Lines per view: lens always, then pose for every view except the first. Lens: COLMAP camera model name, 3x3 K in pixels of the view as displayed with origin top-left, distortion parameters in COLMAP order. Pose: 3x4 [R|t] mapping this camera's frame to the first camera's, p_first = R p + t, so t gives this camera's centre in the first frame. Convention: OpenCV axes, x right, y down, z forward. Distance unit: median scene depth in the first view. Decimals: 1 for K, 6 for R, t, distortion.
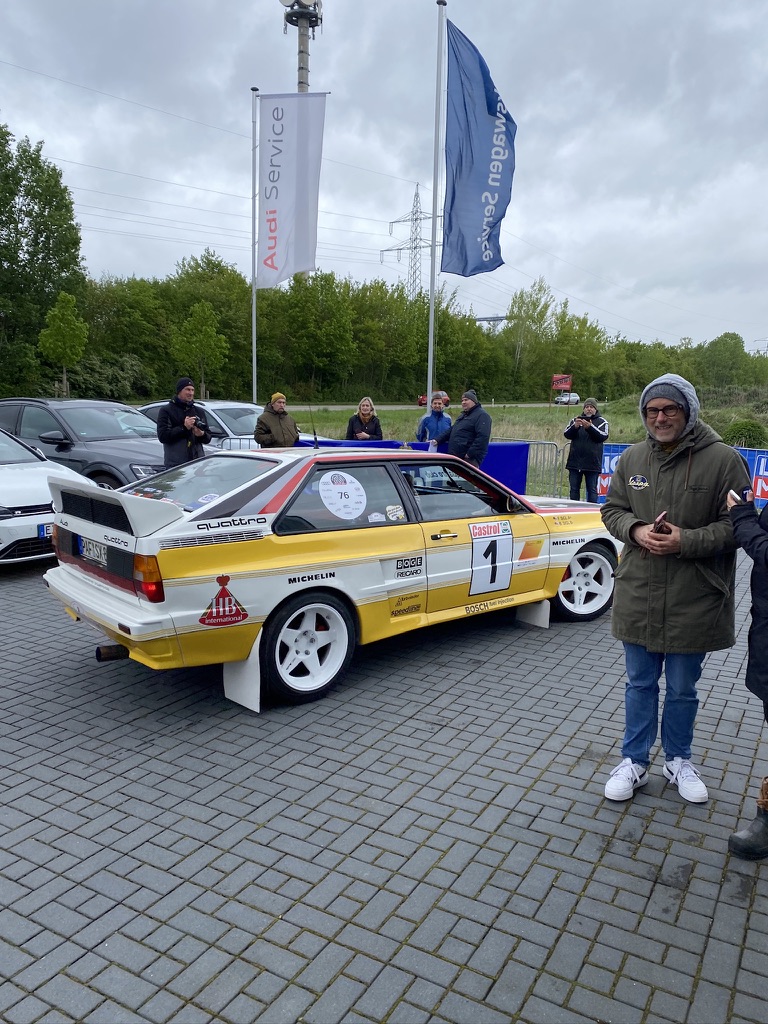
lens RADIAL K [[781.0, 0, 385.6], [0, 781.0, 508.3], [0, 0, 1]] dist [0.037371, -0.038700]
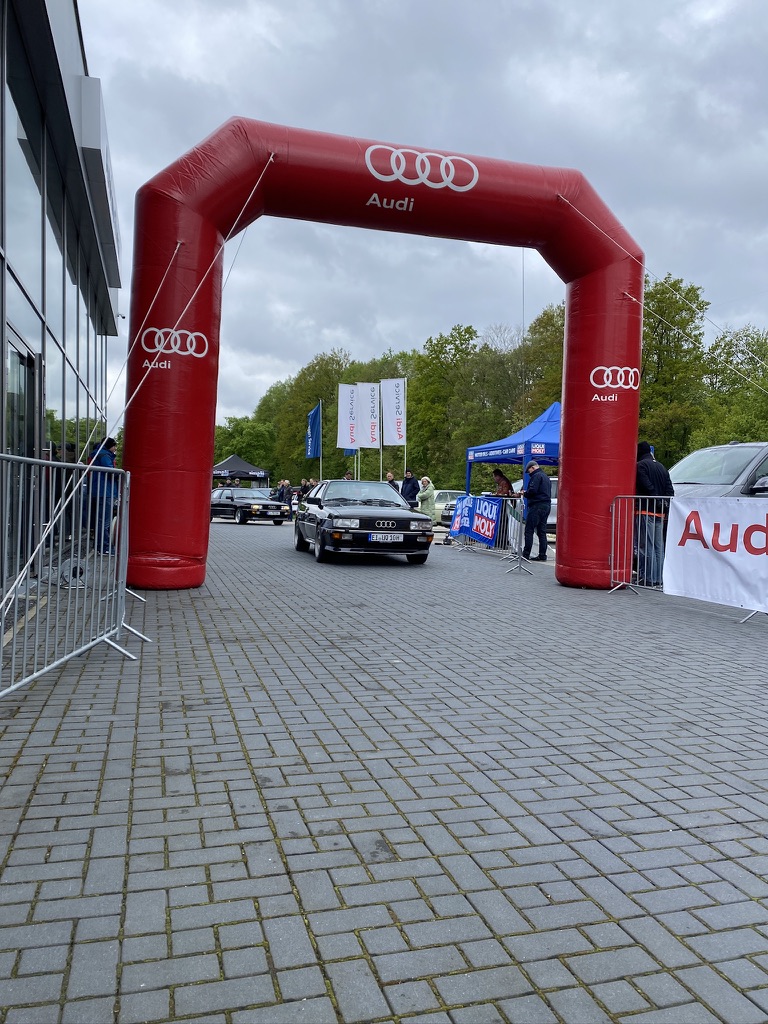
lens RADIAL K [[781.0, 0, 393.5], [0, 781.0, 511.5], [0, 0, 1]] dist [0.037371, -0.038700]
pose [[-0.681992, -0.014888, -0.731208, 0.853917], [-0.128611, 0.986654, 0.099864, 0.012275], [0.719963, 0.162148, -0.674805, 1.703887]]
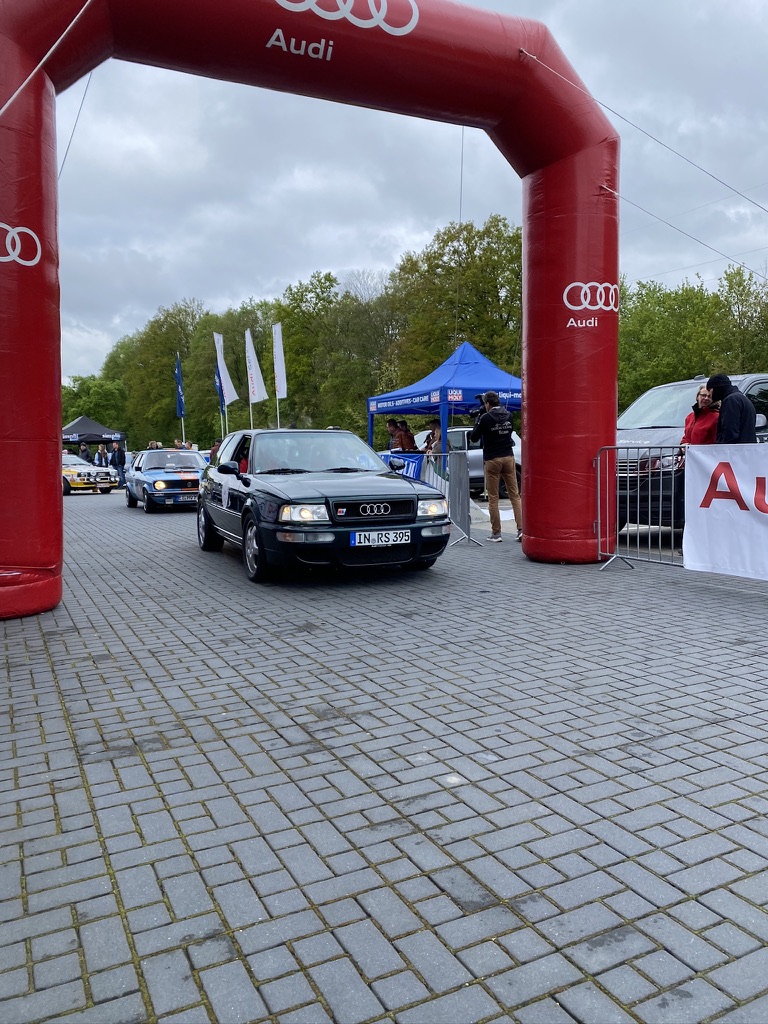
lens RADIAL K [[781.0, 0, 398.5], [0, 781.0, 505.8], [0, 0, 1]] dist [0.037371, -0.038700]
pose [[-0.541871, 0.060272, -0.838298, 0.412682], [-0.093719, 0.986872, 0.131533, 0.066815], [0.835220, 0.149838, -0.529109, 1.033946]]
